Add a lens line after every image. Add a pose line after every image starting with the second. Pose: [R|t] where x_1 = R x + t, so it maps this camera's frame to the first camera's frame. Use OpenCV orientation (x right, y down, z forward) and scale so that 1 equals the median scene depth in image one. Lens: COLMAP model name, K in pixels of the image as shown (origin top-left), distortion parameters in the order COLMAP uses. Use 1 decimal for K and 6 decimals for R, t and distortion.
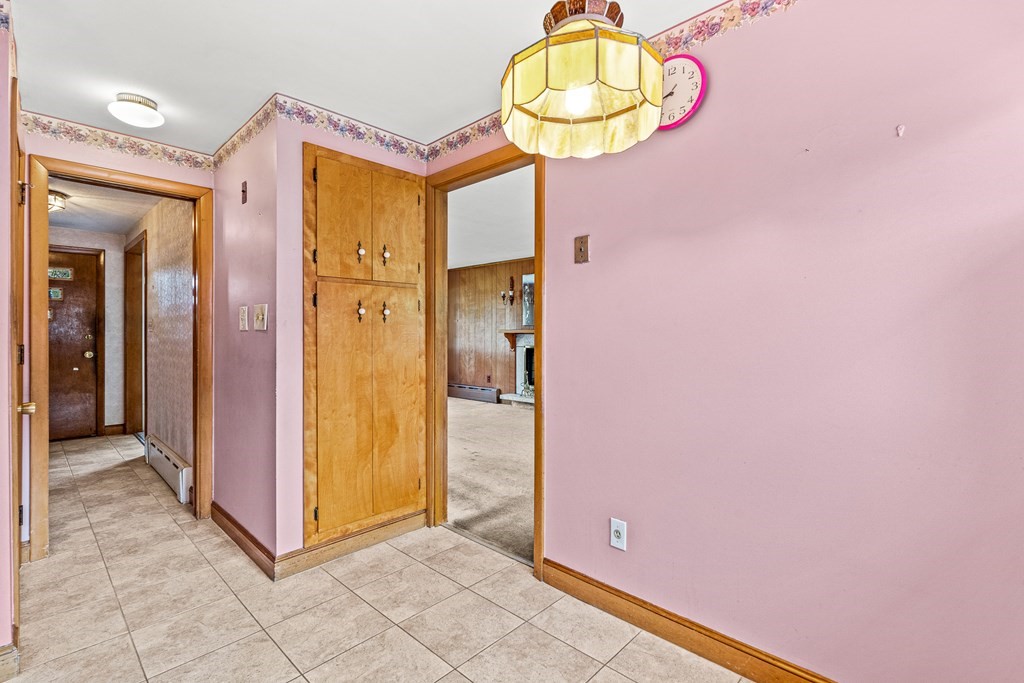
lens RADIAL K [[466.6, 0, 516.1], [0, 466.6, 332.9], [0, 0, 1]] dist [-0.001571, -0.000017]
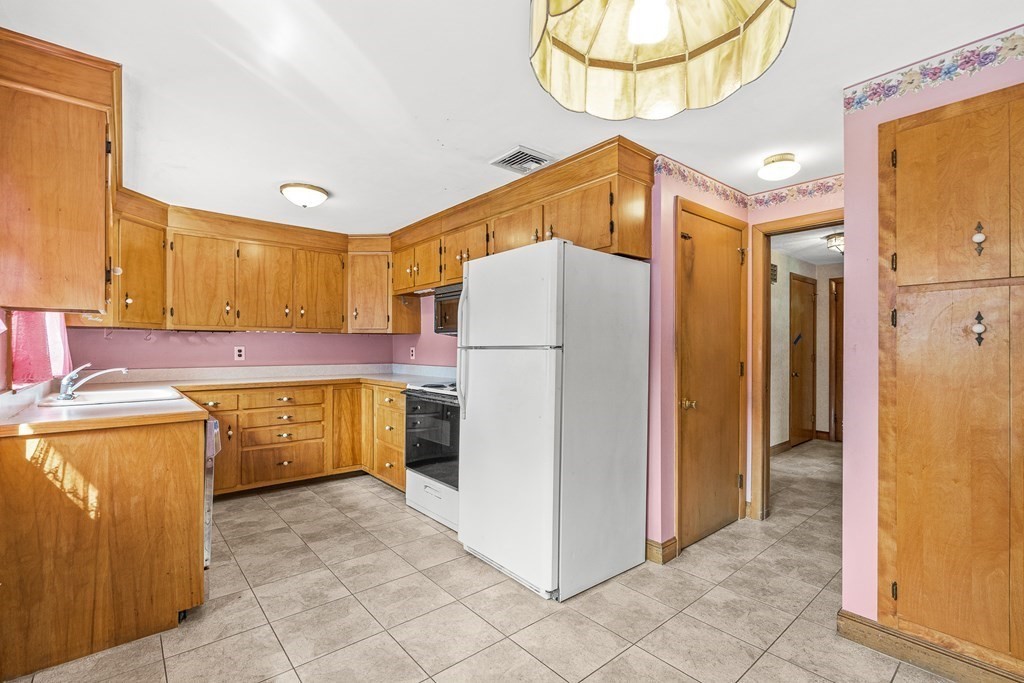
lens RADIAL K [[458.6, 0, 511.3], [0, 458.6, 348.6], [0, 0, 1]] dist [-0.002697, 0.000296]
pose [[-0.107165, 0.003666, -0.994235, 0.370878], [-0.000781, 0.999993, 0.003772, -0.019772], [0.994241, 0.001181, -0.107161, 0.405654]]
